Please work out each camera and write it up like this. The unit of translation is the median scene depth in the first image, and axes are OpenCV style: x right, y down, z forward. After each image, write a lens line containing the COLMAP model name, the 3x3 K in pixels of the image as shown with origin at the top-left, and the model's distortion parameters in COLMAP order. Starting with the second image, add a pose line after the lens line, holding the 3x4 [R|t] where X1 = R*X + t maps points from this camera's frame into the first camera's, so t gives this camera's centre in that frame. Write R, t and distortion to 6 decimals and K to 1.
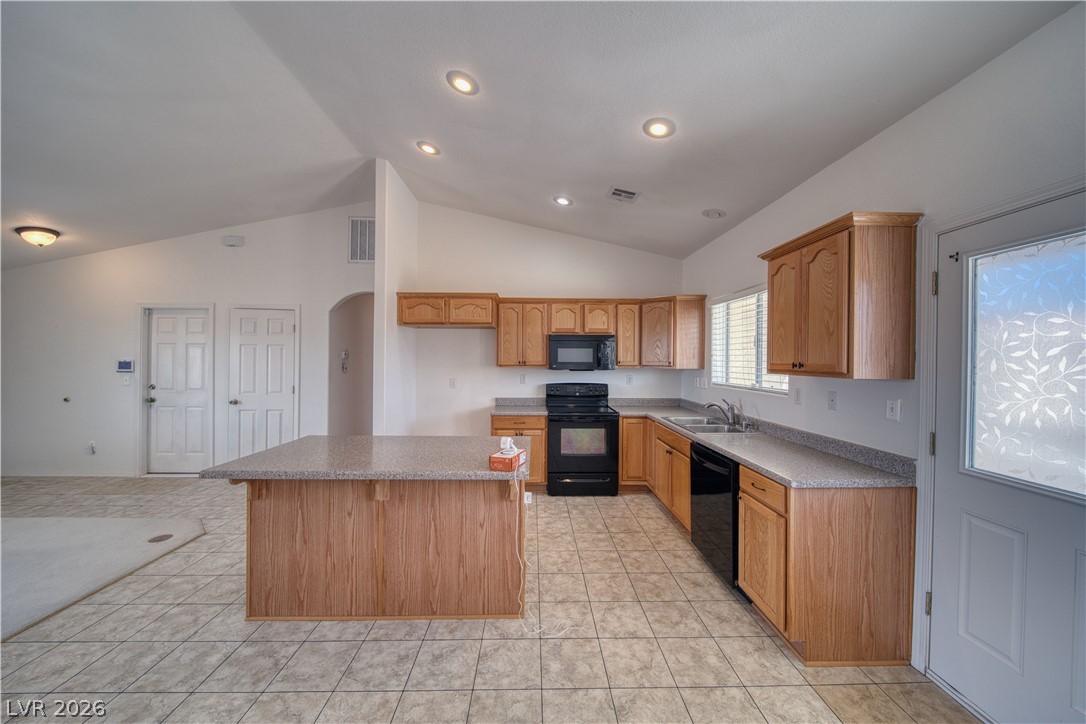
lens RADIAL K [[379.9, 0, 543.1], [0, 379.9, 360.5], [0, 0, 1]] dist [0.001071, -0.002245]
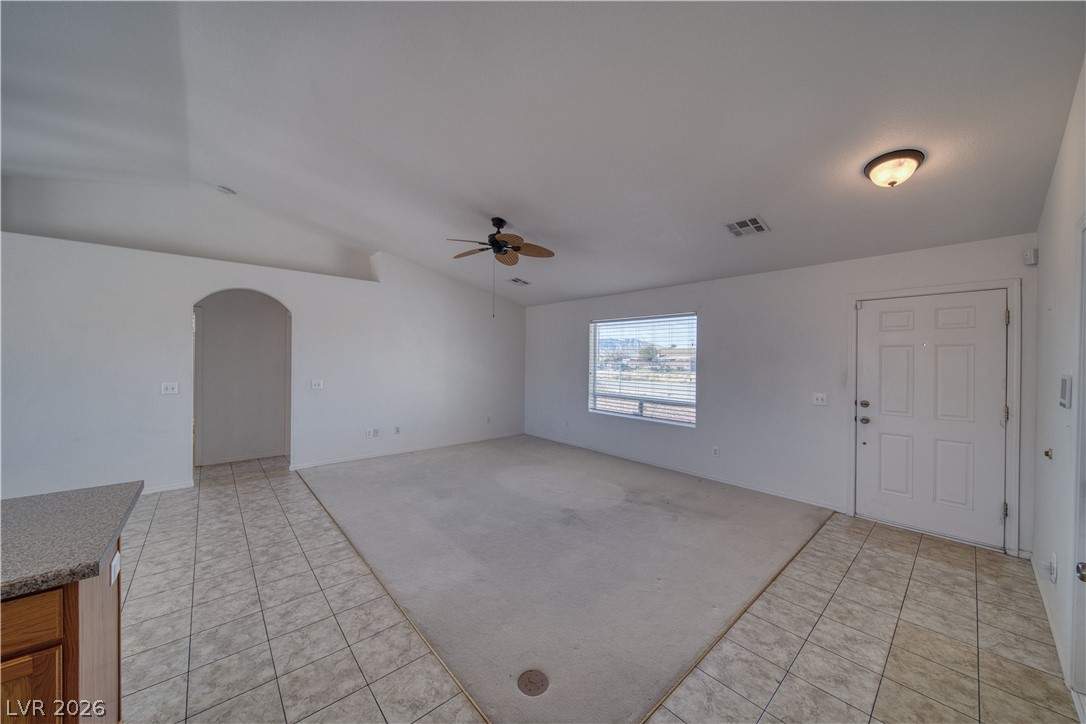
lens RADIAL K [[379.9, 0, 543.1], [0, 379.9, 360.5], [0, 0, 1]] dist [0.001071, -0.002245]
pose [[-0.765858, -0.014433, -0.642848, -0.664073], [-0.018735, 0.999824, -0.000127, -0.010506], [0.642737, 0.011947, -0.765994, 1.472499]]
